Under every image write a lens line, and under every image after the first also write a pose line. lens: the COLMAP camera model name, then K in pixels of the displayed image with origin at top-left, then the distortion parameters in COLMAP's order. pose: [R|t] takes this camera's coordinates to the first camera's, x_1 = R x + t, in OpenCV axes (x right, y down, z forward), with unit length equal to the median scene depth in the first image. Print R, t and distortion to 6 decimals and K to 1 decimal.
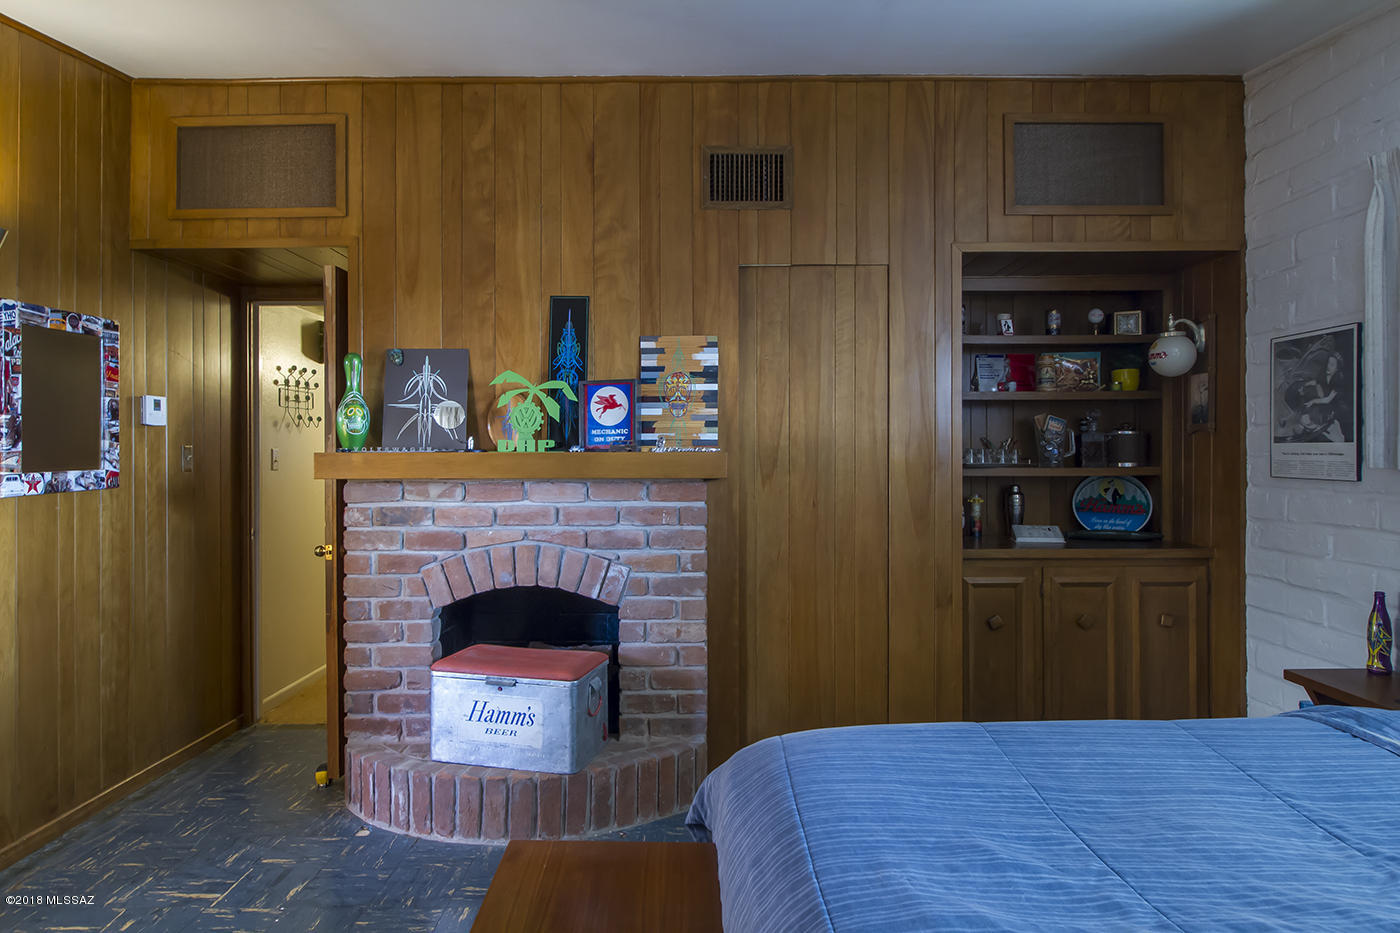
lens RADIAL K [[836.5, 0, 702.3], [0, 836.5, 461.8], [0, 0, 1]] dist [0.024665, -0.023573]
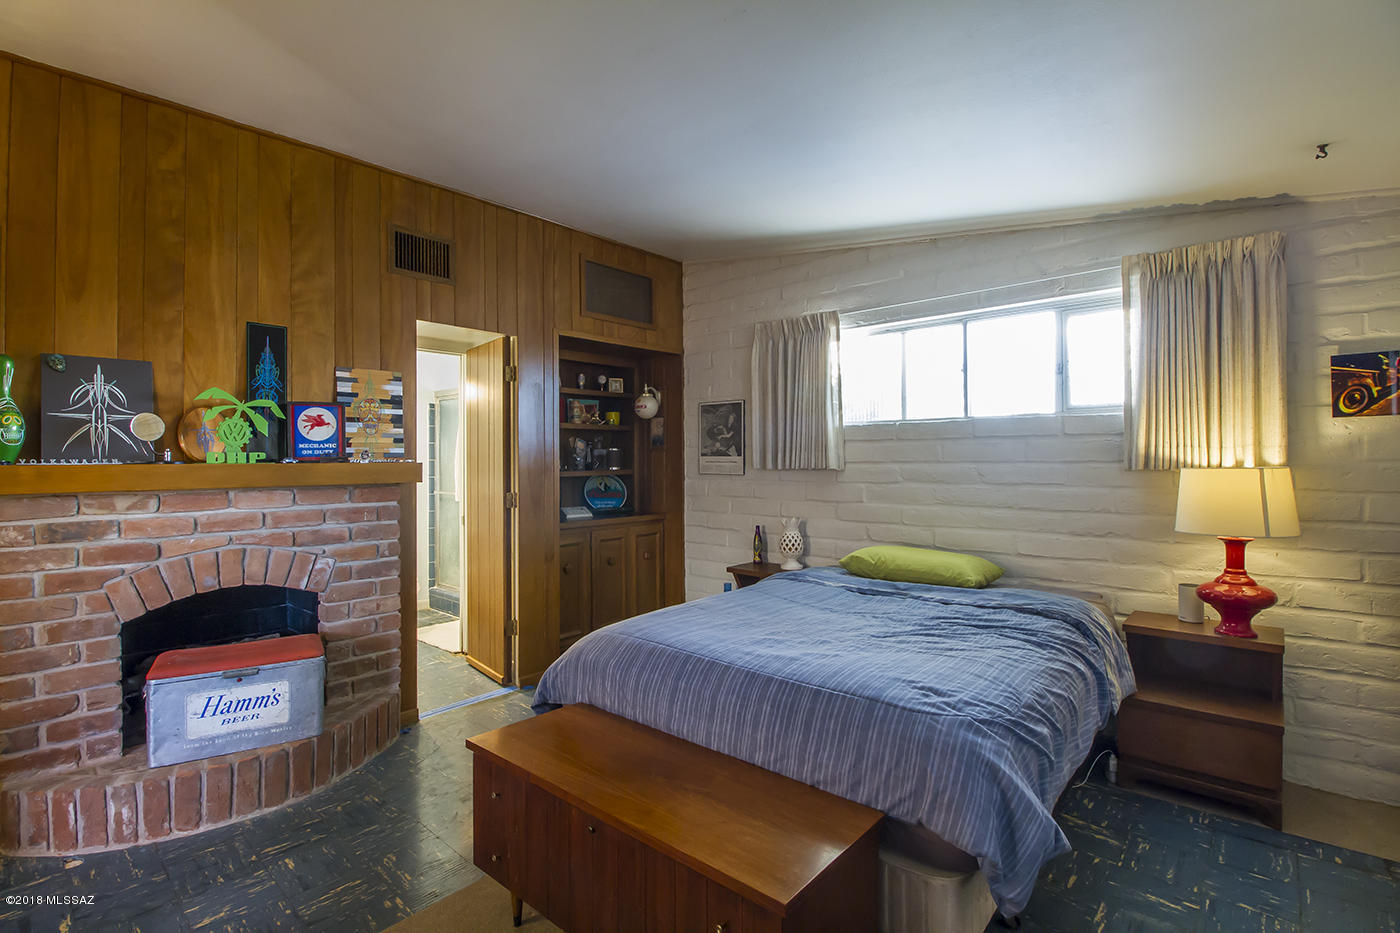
lens RADIAL K [[647.8, 0, 700.0], [0, 647.8, 466.5], [0, 0, 1]] dist [0.023327, -0.021545]
pose [[0.677610, -0.009969, 0.735354, -0.418861], [0.011071, 0.999933, 0.003355, -0.003746], [-0.735338, 0.005868, 0.677675, -0.018932]]
